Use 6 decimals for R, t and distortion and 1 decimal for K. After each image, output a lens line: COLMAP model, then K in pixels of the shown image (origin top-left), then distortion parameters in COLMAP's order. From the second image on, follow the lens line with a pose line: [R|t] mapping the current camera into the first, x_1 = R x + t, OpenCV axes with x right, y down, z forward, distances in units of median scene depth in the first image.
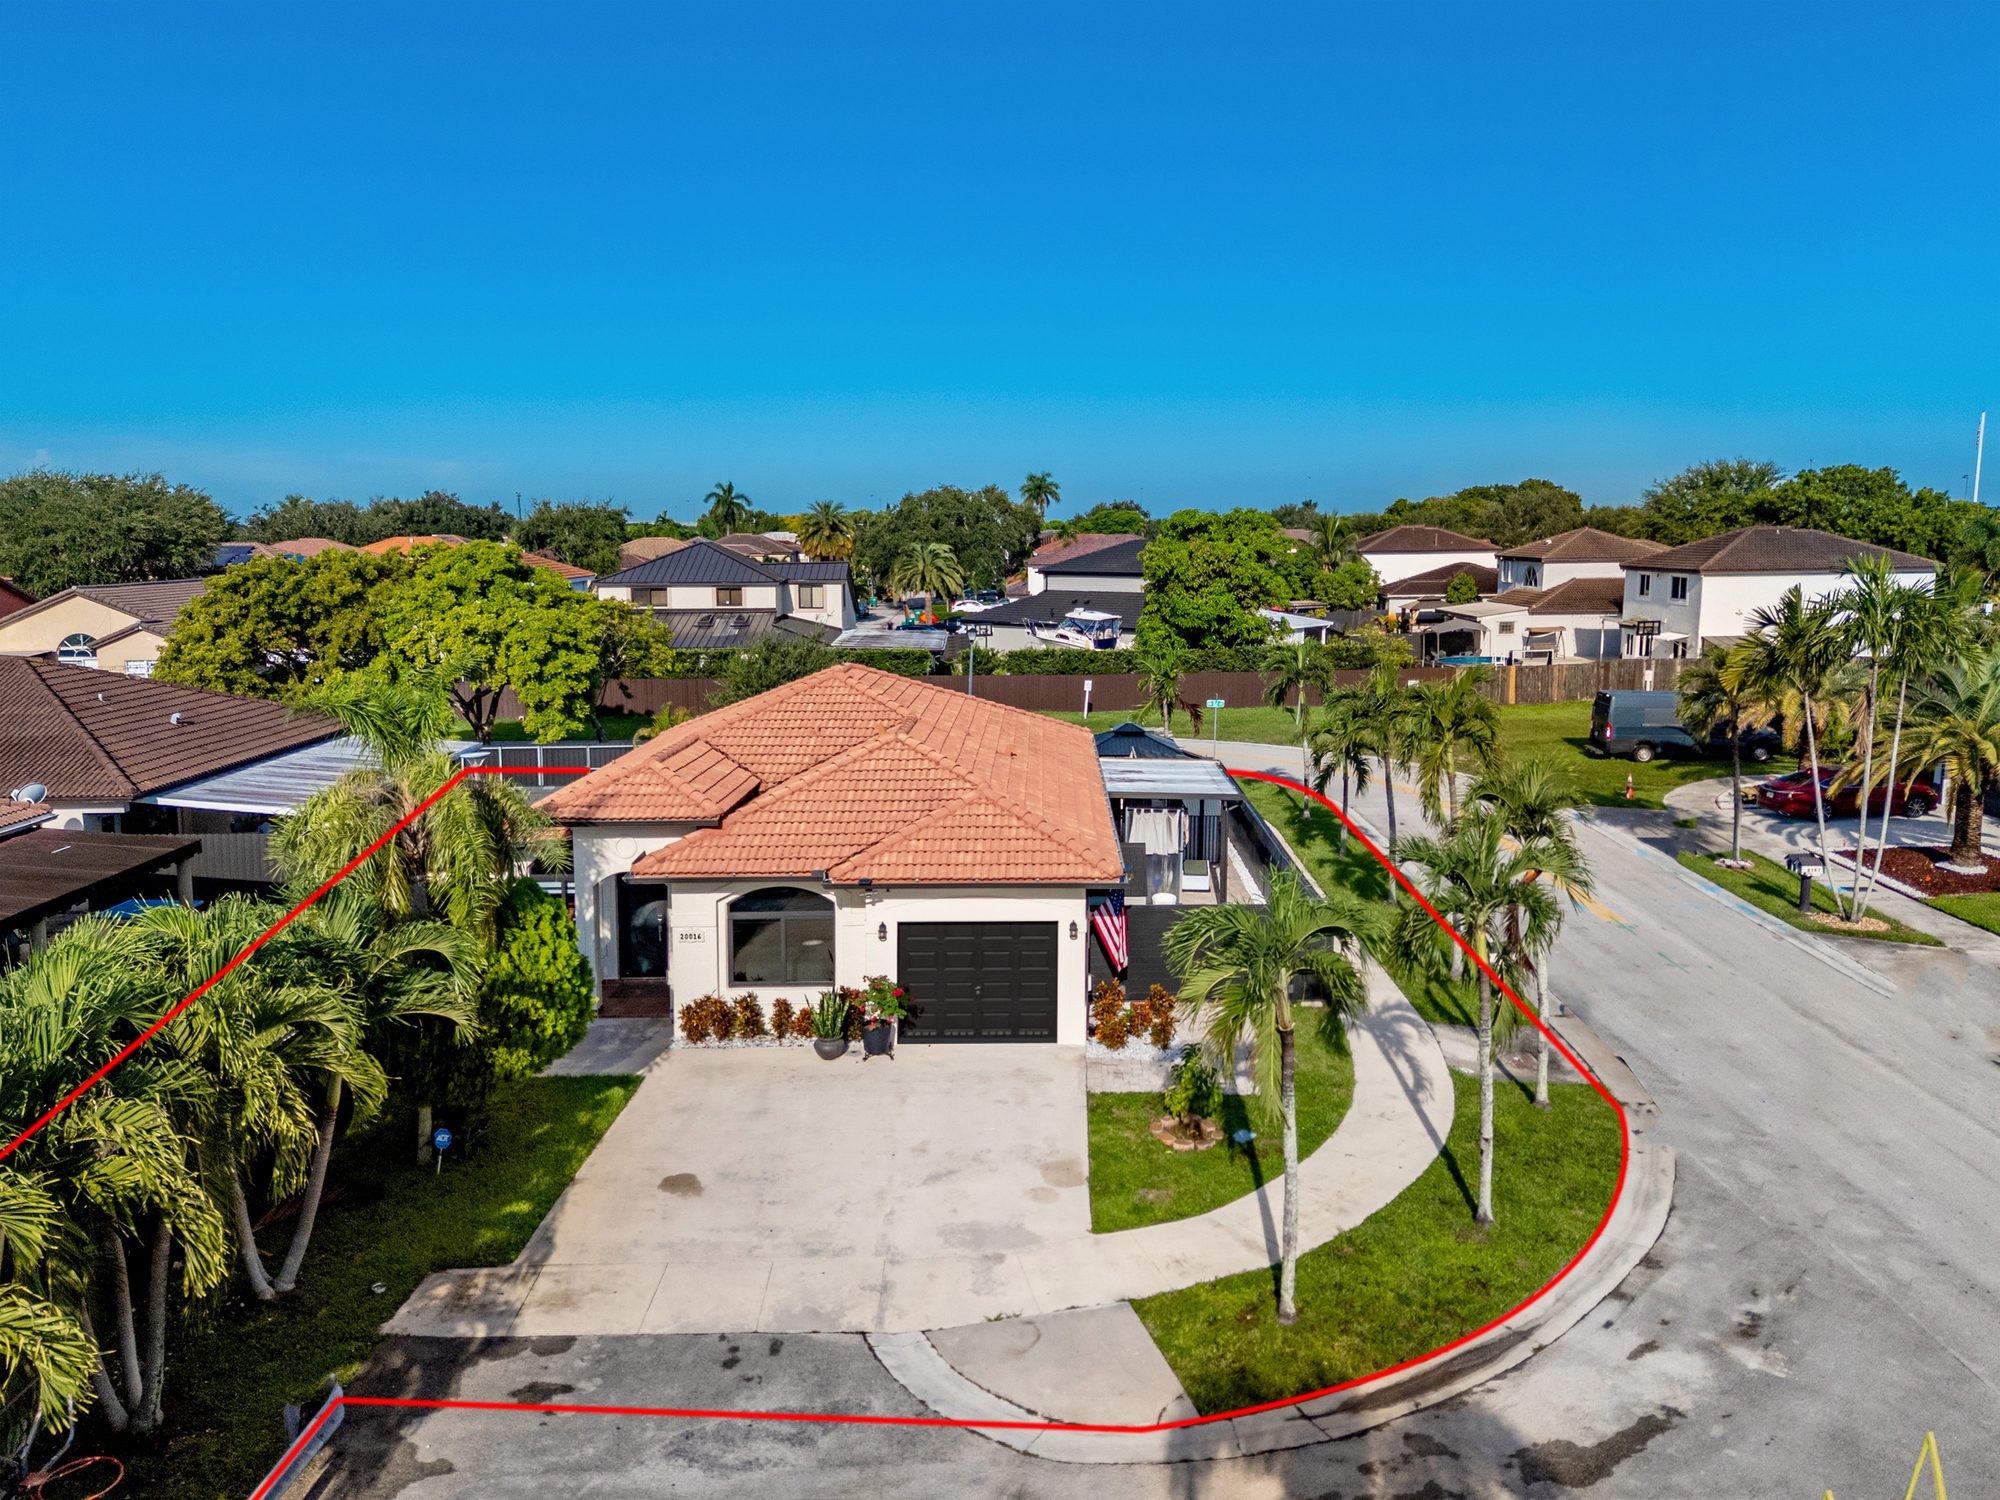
lens RADIAL K [[1470.1, 0, 1005.2], [0, 1470.1, 731.1], [0, 0, 1]] dist [0.052674, -0.027682]
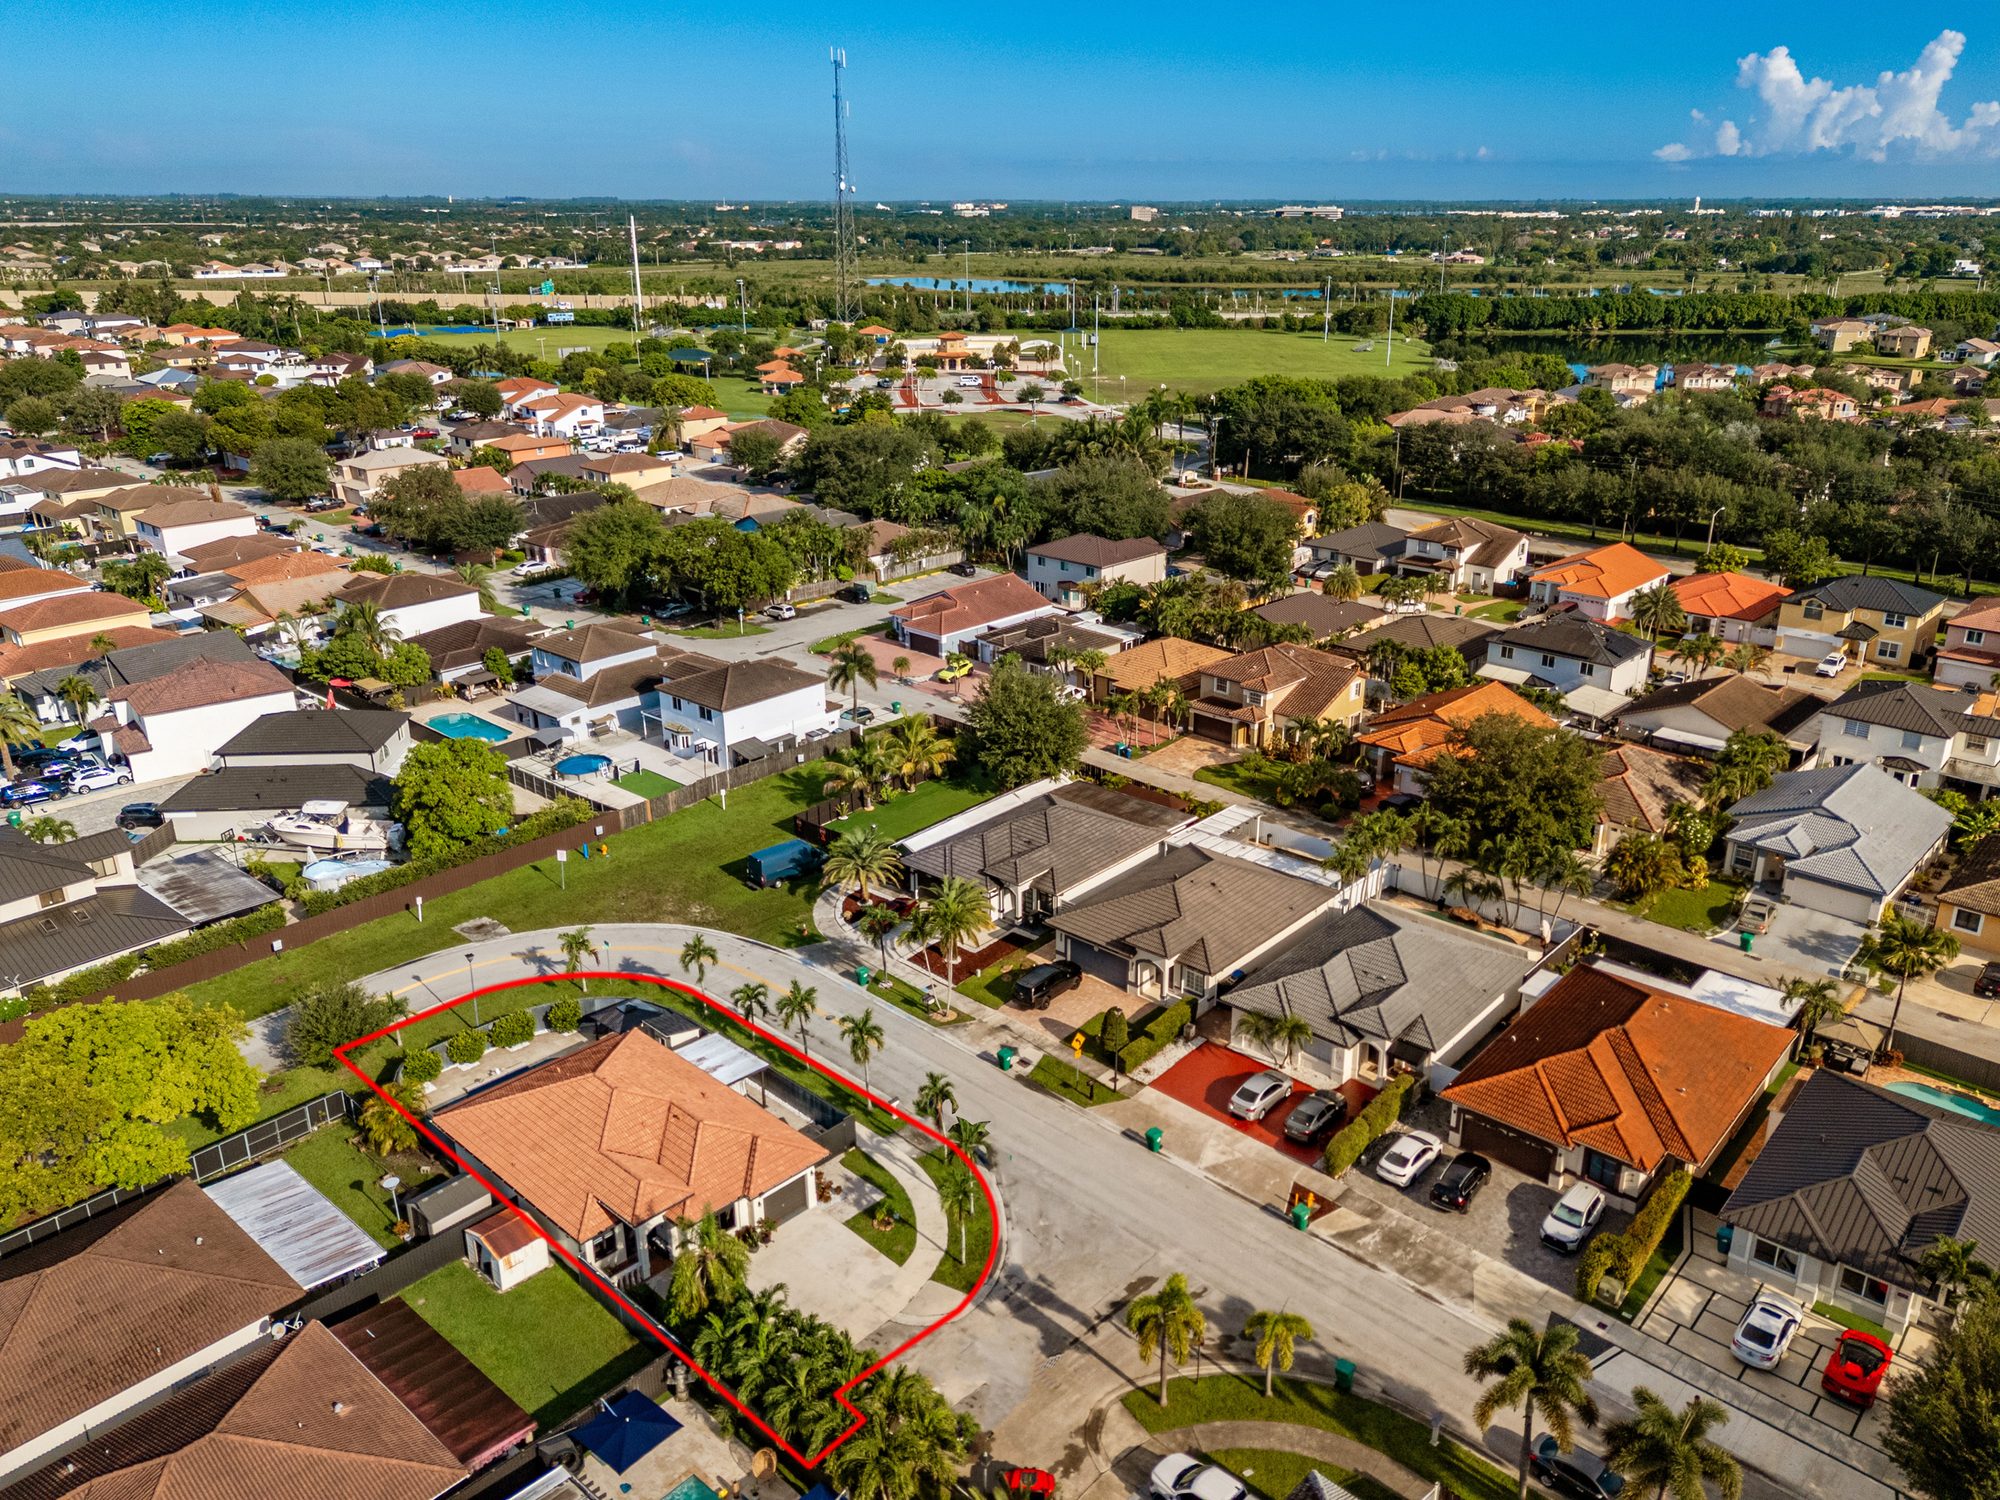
lens RADIAL K [[1470.1, 0, 1007.5], [0, 1470.1, 757.0], [0, 0, 1]] dist [0.052674, -0.027682]
pose [[0.672144, -0.276415, 0.686889, -1.785936], [0.120830, 0.956214, 0.266560, -1.683747], [-0.730495, -0.096170, 0.676113, -1.453282]]
